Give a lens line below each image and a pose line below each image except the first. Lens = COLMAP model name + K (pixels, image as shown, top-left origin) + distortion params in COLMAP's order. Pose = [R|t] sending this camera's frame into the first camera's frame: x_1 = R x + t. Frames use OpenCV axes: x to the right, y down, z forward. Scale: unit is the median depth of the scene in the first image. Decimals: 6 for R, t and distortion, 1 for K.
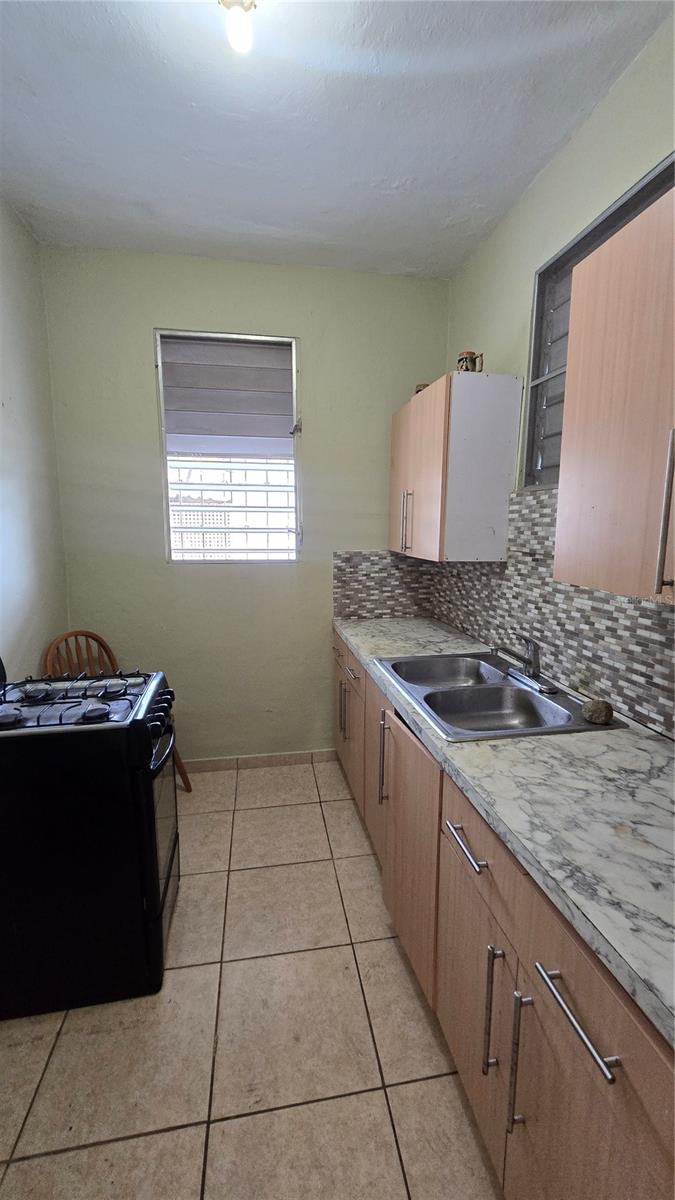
lens RADIAL K [[482.6, 0, 336.1], [0, 482.6, 599.5], [0, 0, 1]] dist [0.002617, 0.000252]
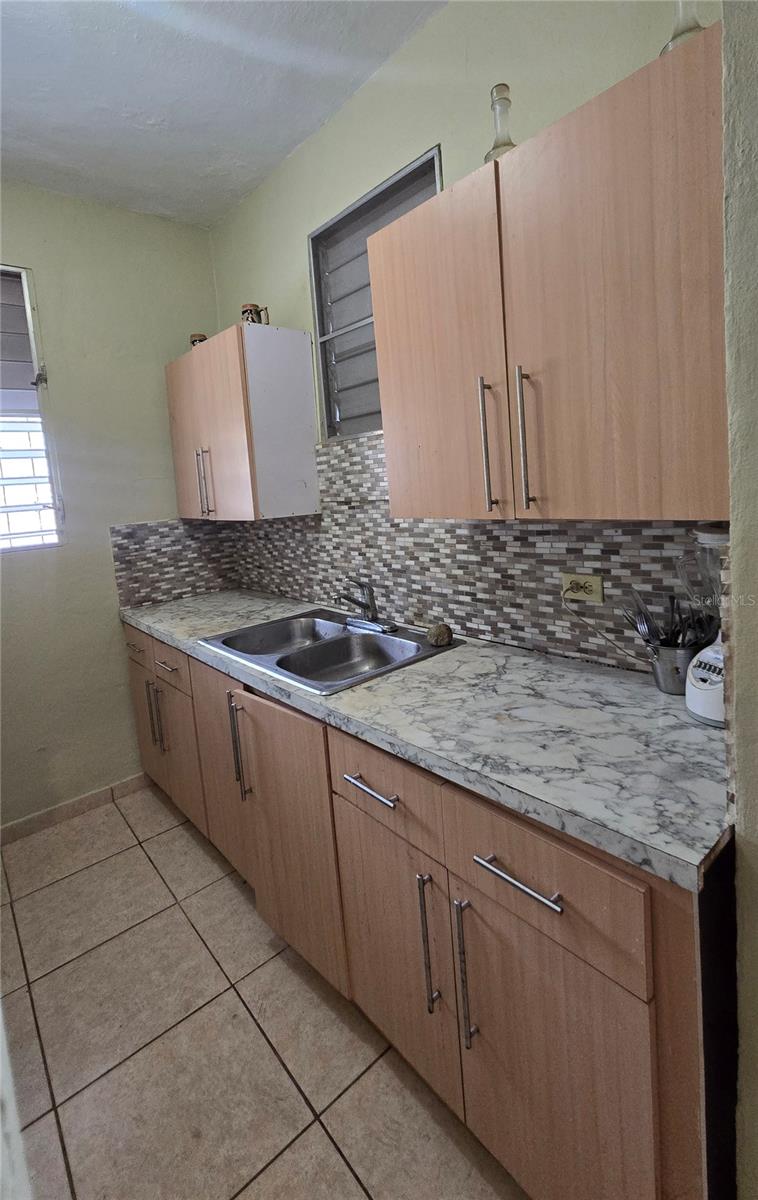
lens RADIAL K [[550.3, 0, 365.0], [0, 550.3, 527.7], [0, 0, 1]] dist [0.000282, 0.001359]
pose [[0.865804, -0.105987, 0.489030, -0.138746], [0.152013, 0.986833, -0.055256, 0.028985], [-0.476734, 0.122180, 0.870515, -0.014860]]
